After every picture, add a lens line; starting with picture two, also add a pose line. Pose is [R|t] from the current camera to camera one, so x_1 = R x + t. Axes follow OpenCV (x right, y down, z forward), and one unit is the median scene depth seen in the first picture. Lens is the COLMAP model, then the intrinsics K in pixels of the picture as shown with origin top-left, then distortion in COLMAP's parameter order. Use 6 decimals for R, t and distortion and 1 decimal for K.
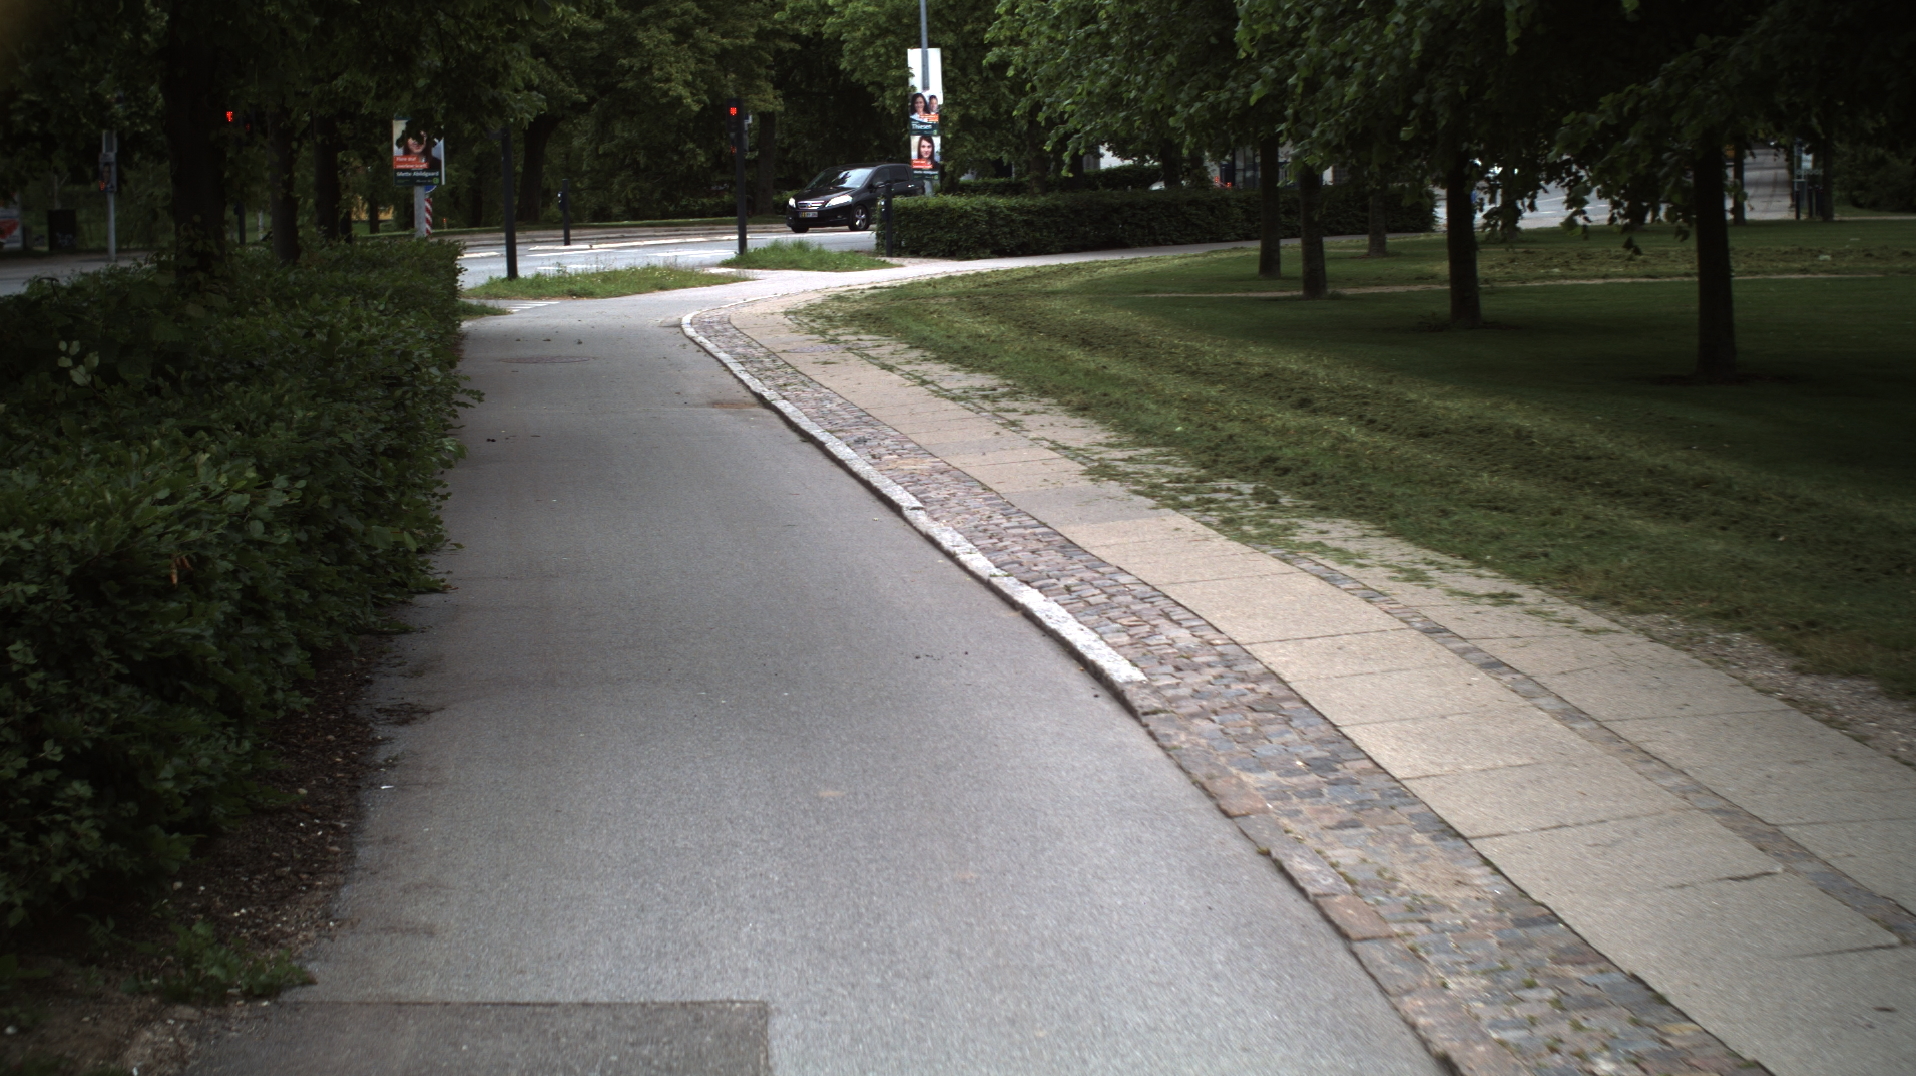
lens RADIAL K [[3302.9, 0, 951.9], [0, 3302.9, 533.8], [0, 0, 1]] dist [-0.257587, 0.000000]
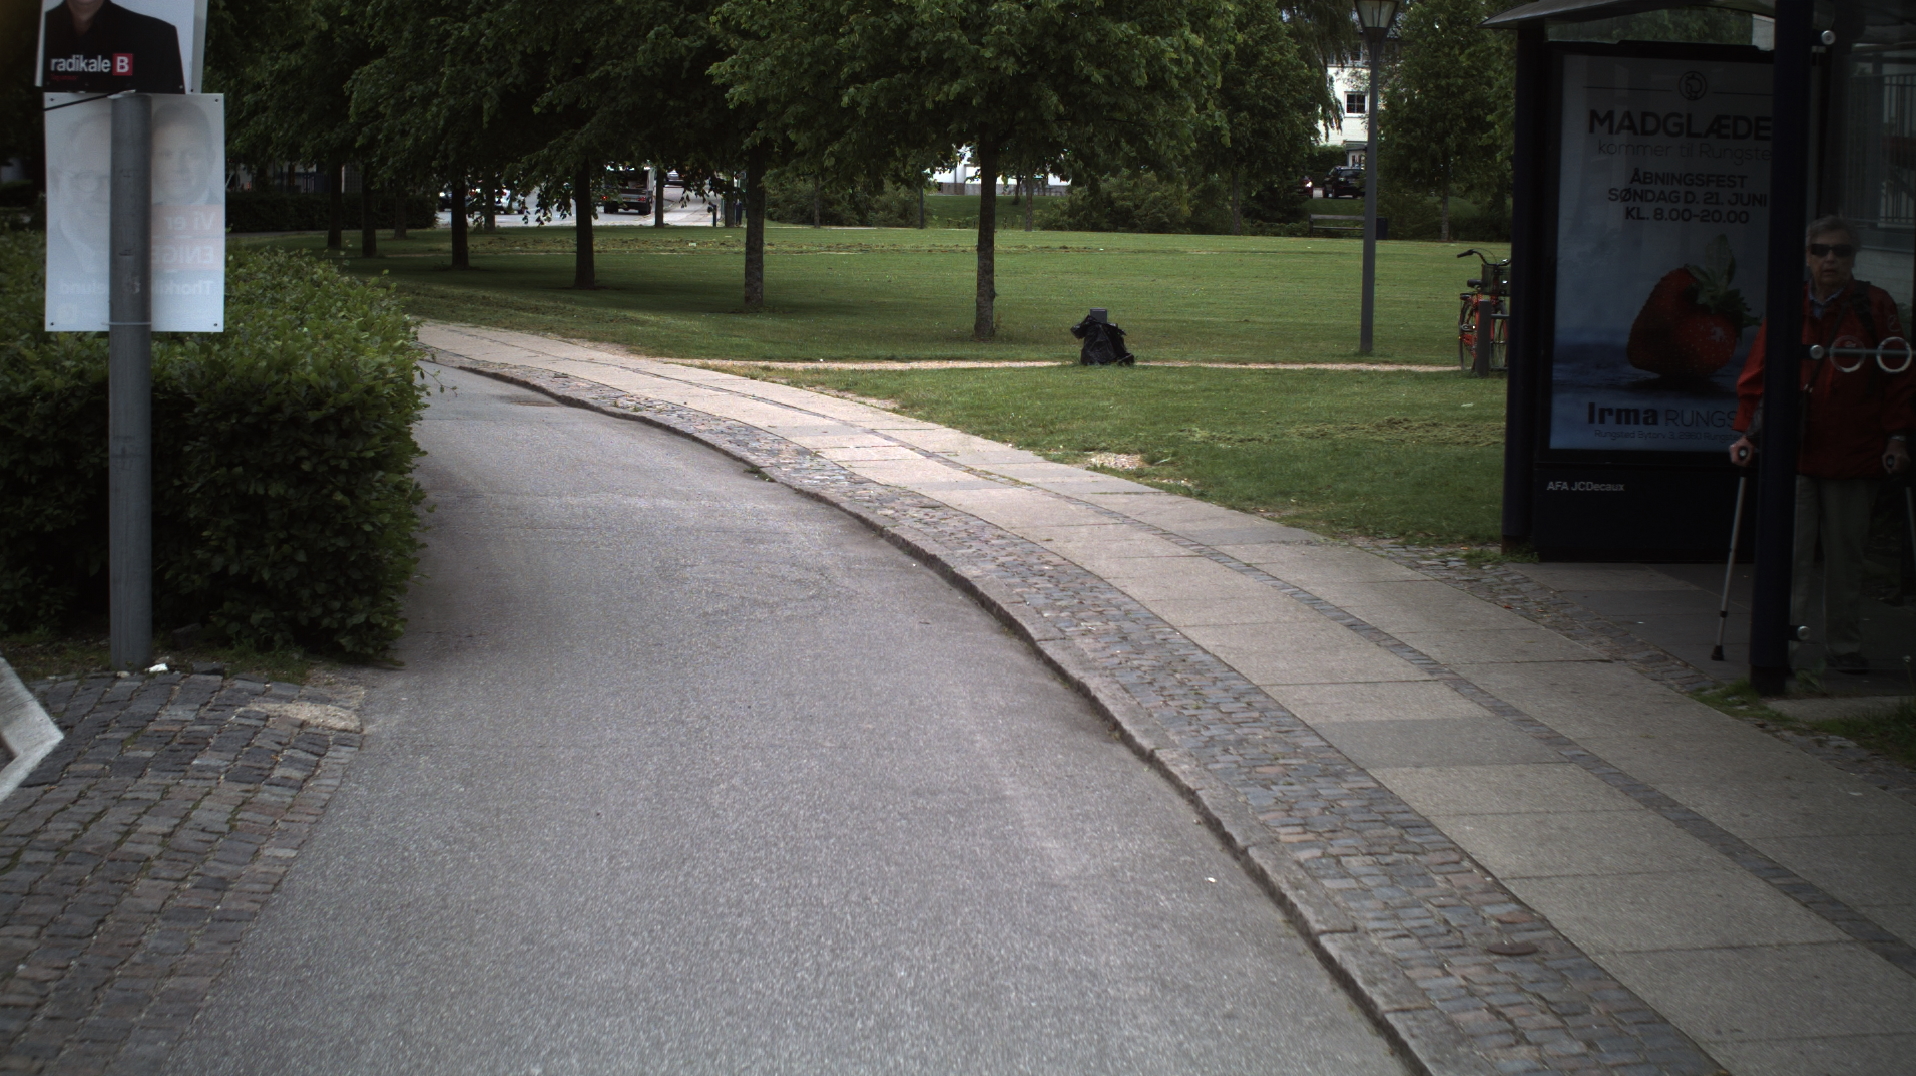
lens RADIAL K [[3302.9, 0, 967.5], [0, 3302.9, 549.3], [0, 0, 1]] dist [-0.257587, 0.000000]
pose [[0.951830, 0.008075, 0.306521, -0.166205], [-0.008231, 0.999966, -0.000784, 0.116121], [-0.306517, -0.001776, 0.951864, -1.034645]]
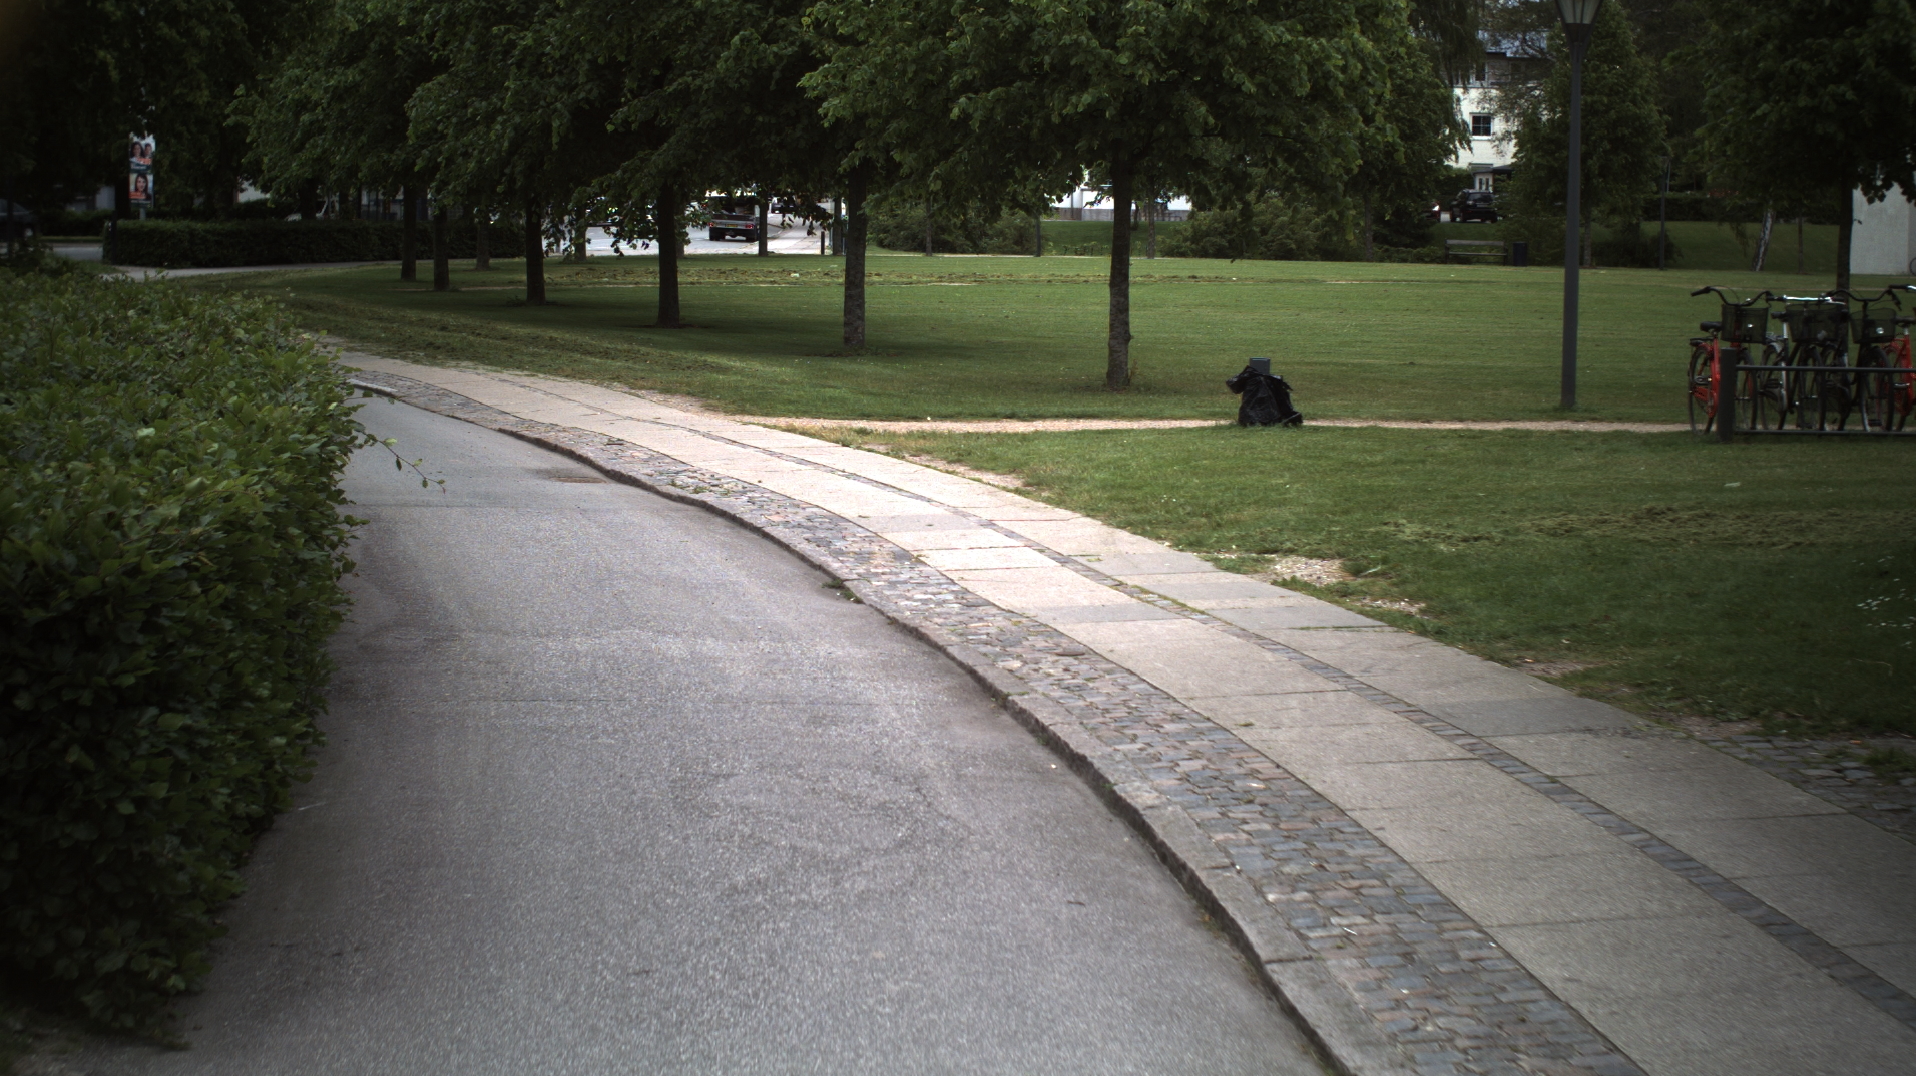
lens RADIAL K [[3302.9, 0, 950.1], [0, 3302.9, 525.0], [0, 0, 1]] dist [-0.257587, 0.000000]
pose [[0.963341, 0.011075, 0.268050, -0.108560], [-0.007175, 0.999854, -0.015525, 0.092613], [-0.268183, 0.013032, 0.963280, -0.832889]]
